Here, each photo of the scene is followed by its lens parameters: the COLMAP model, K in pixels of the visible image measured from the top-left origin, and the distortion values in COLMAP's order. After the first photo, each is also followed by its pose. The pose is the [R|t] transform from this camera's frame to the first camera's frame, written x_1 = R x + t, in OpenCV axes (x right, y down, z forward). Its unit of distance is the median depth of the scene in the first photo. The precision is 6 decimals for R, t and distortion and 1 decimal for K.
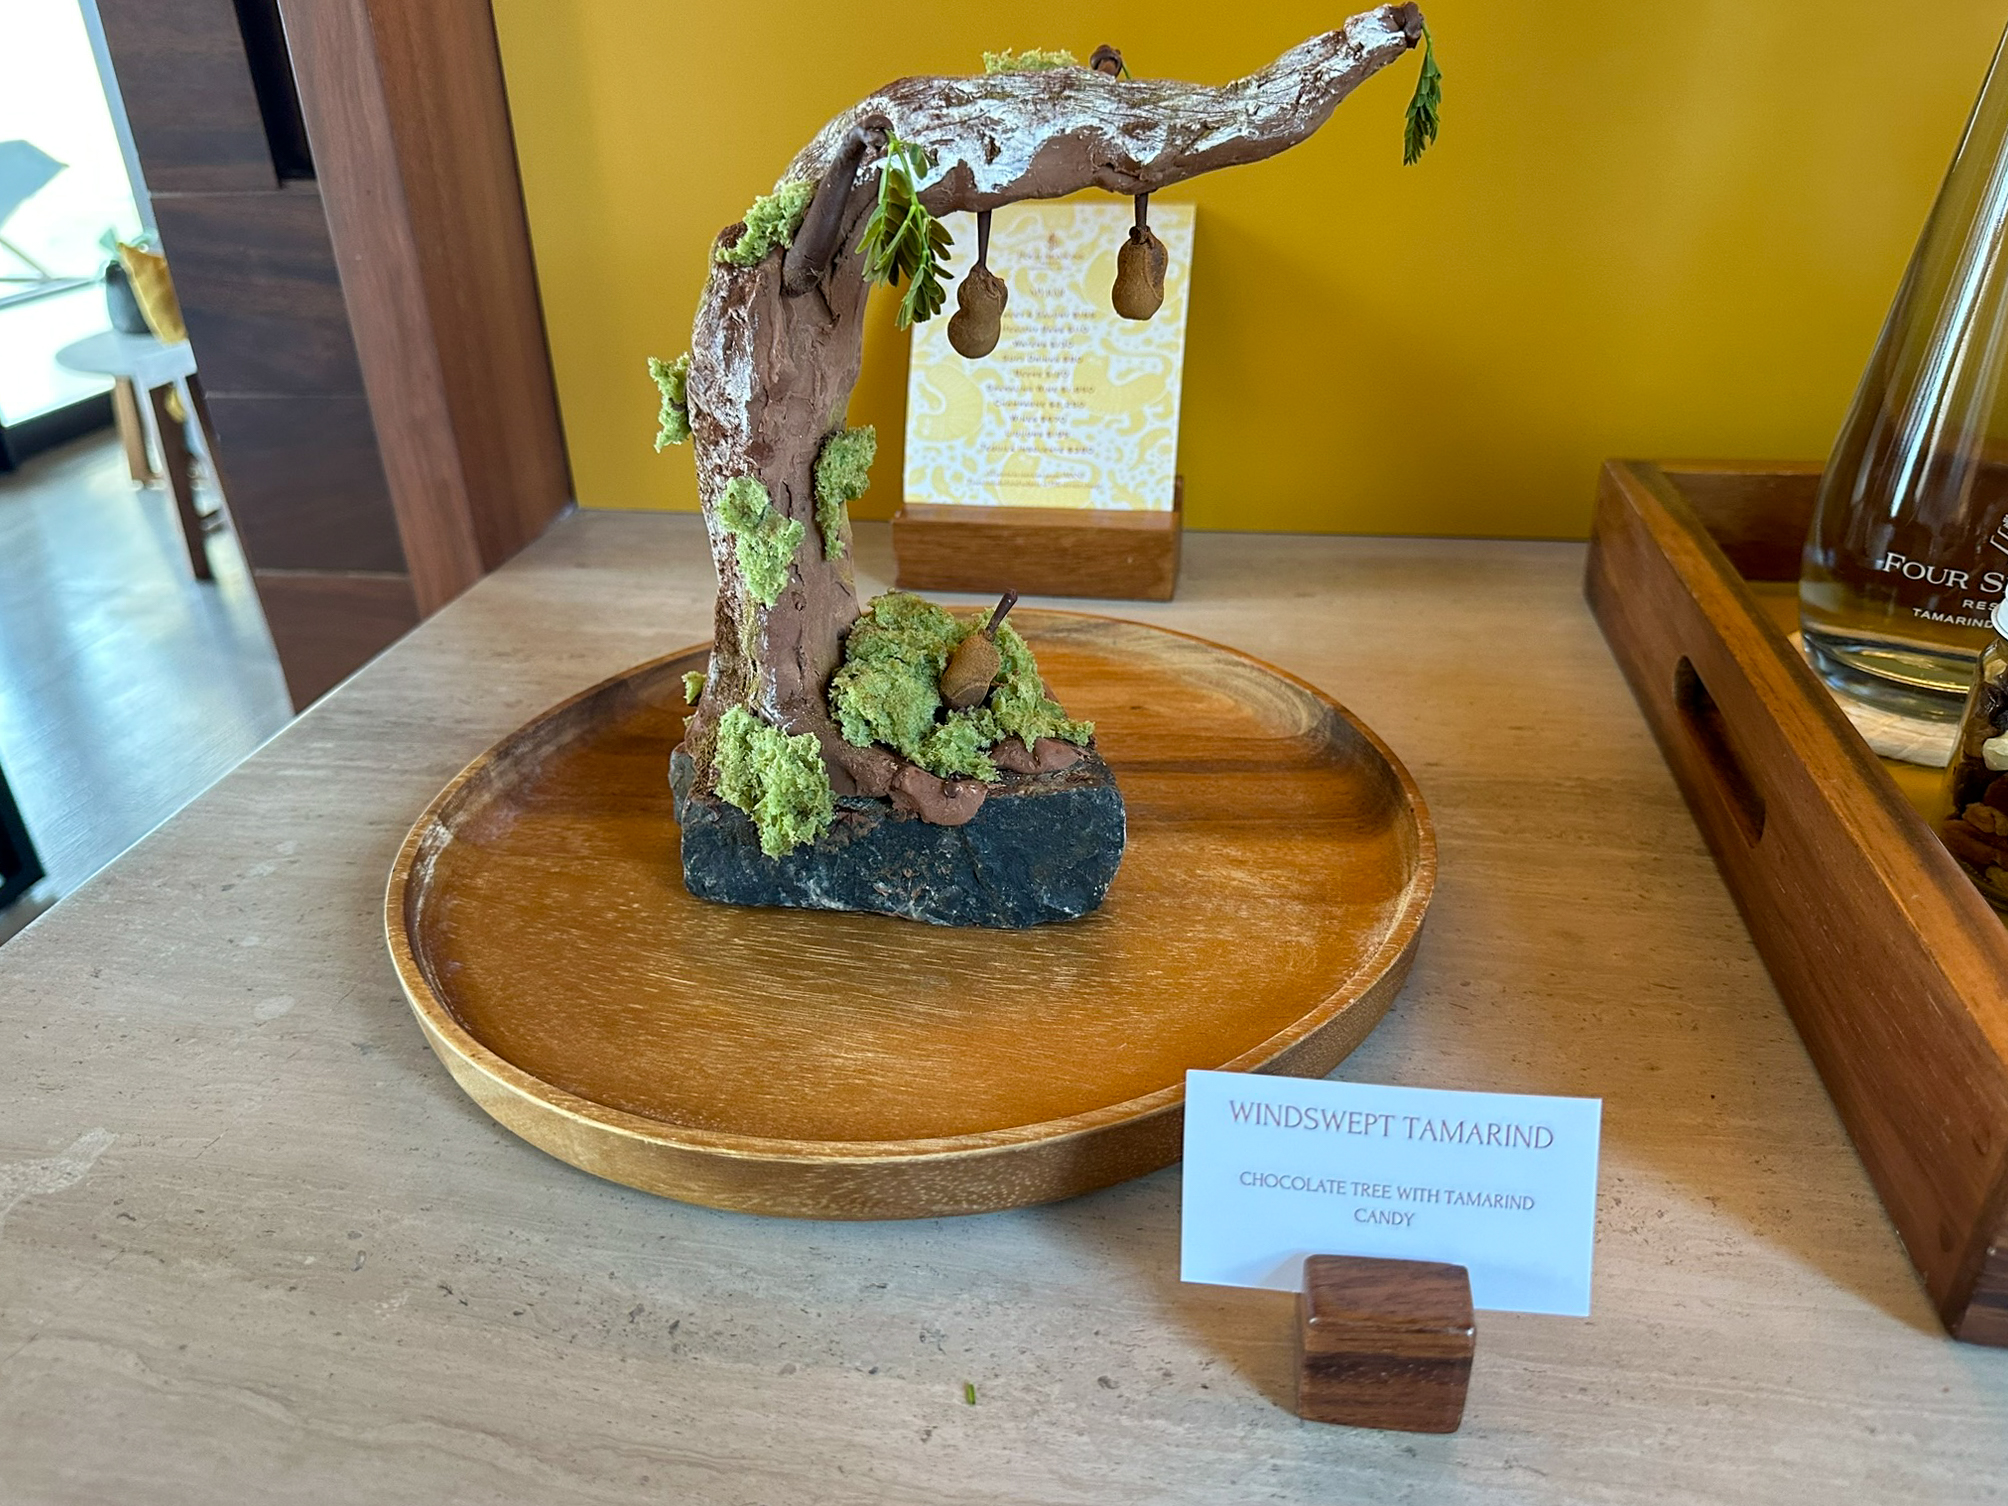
lens RADIAL K [[1391.5, 0, 1004.0], [0, 1391.5, 753.0], [0, 0, 1]] dist [0.165829, -0.364793]
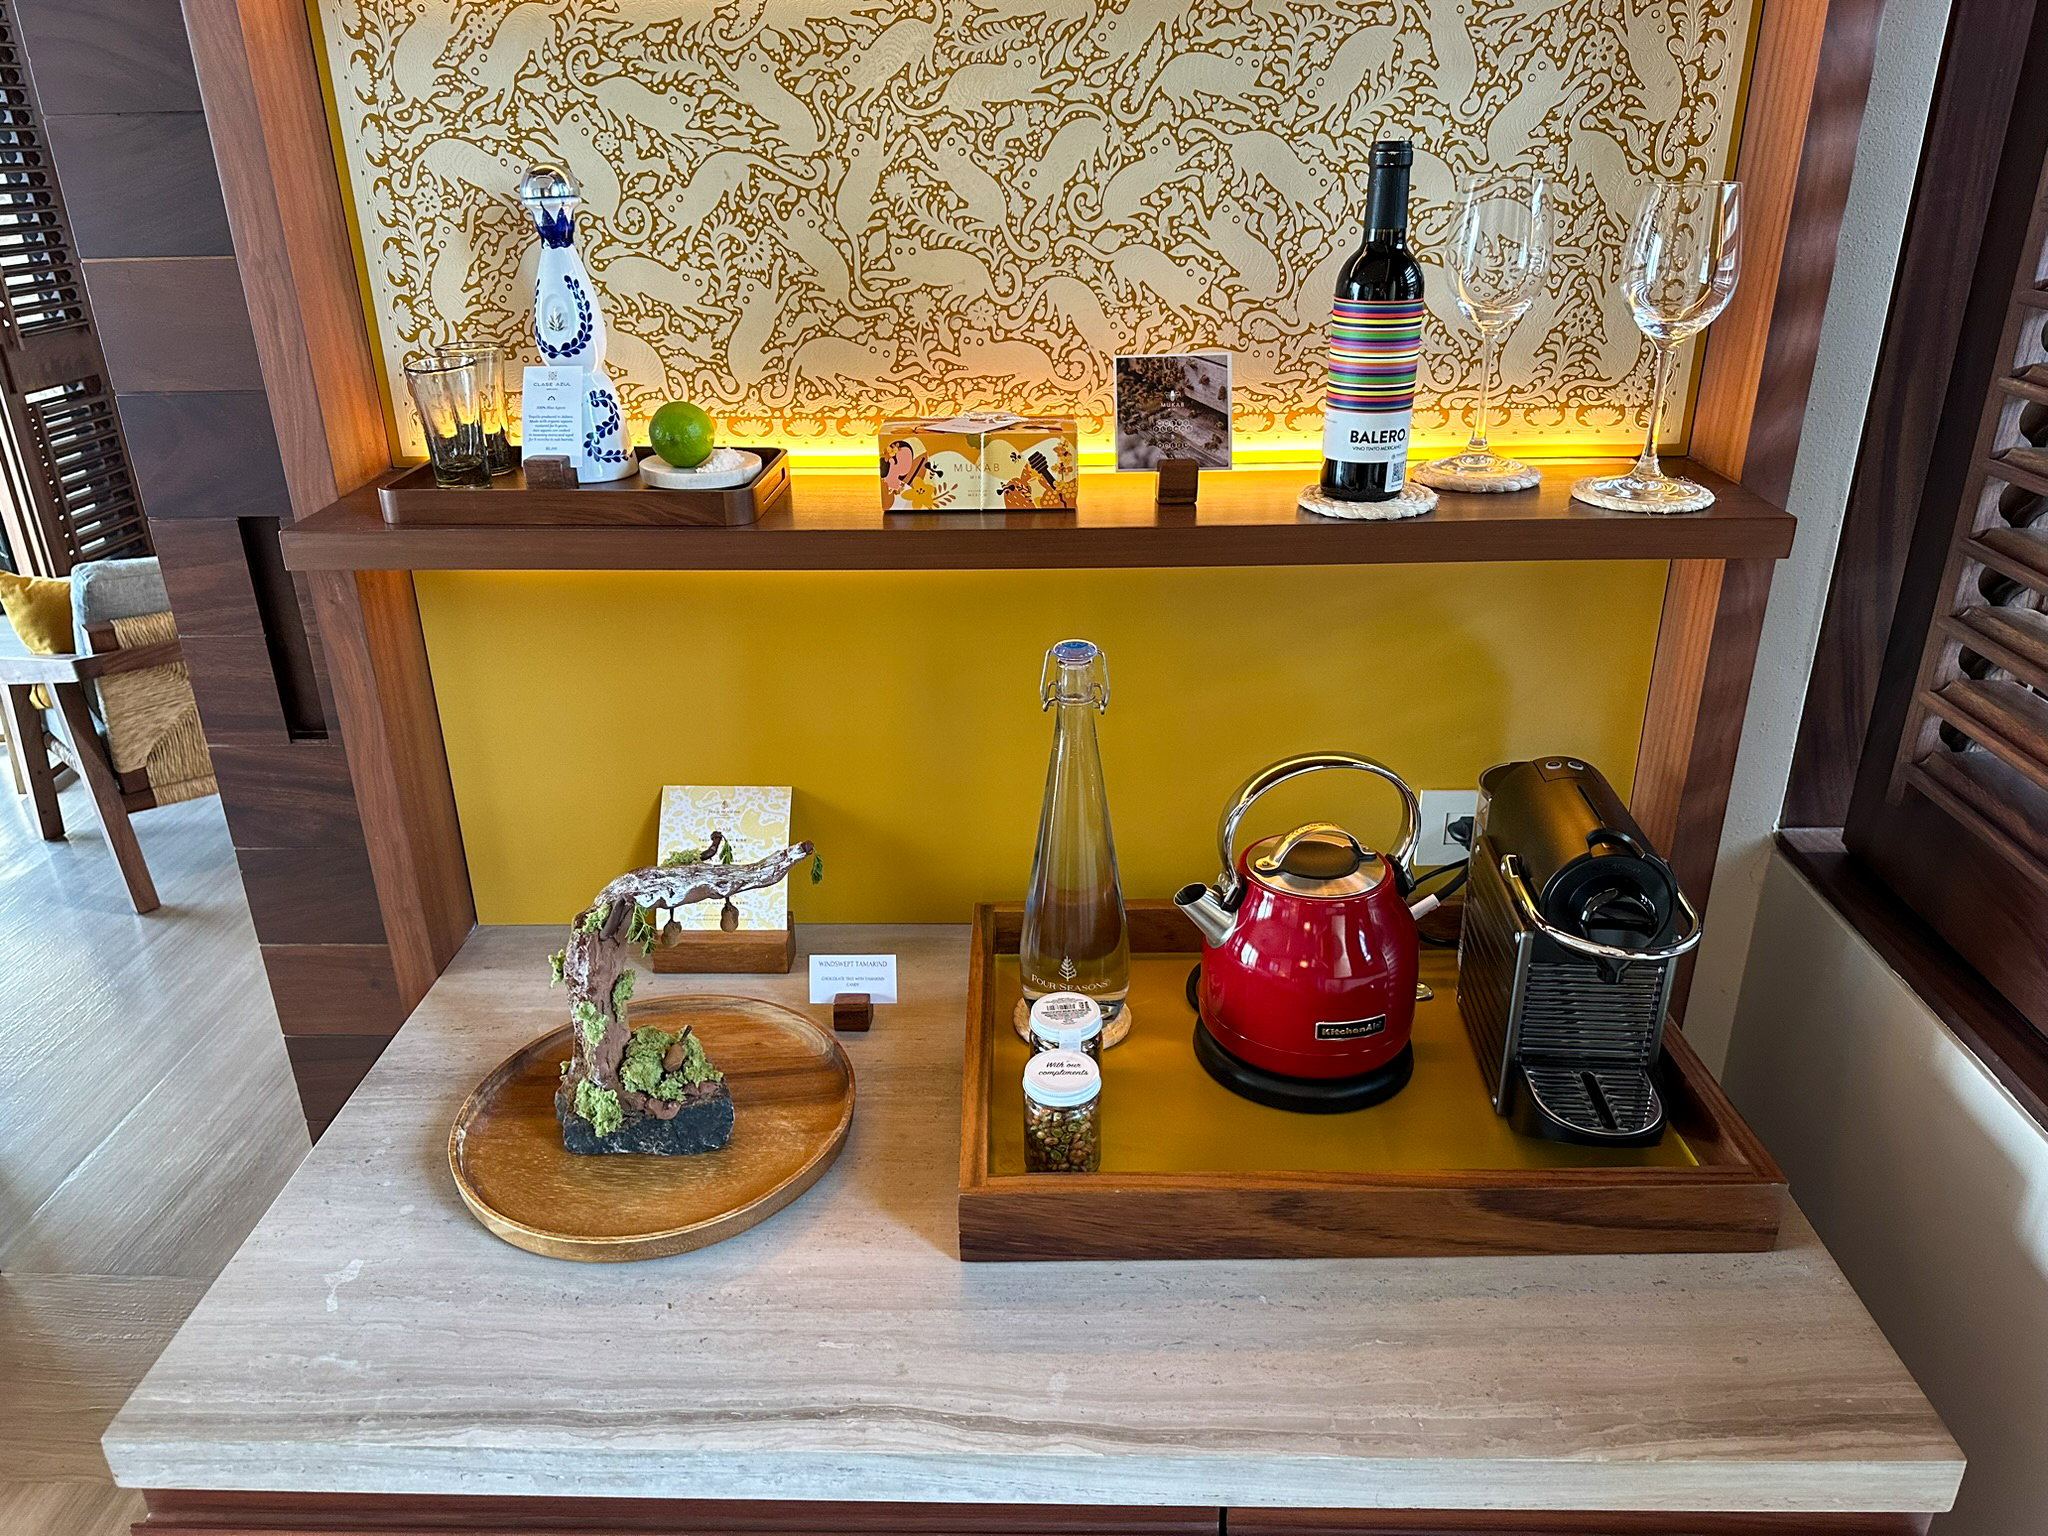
lens RADIAL K [[1419.2, 0, 1024.0], [0, 1419.2, 768.0], [0, 0, 1]] dist [0.165829, -0.364793]
pose [[0.987815, -0.046151, 0.148631, 0.257173], [0.056727, 0.996090, -0.067721, -0.391506], [-0.144924, 0.075327, 0.986571, -1.884828]]
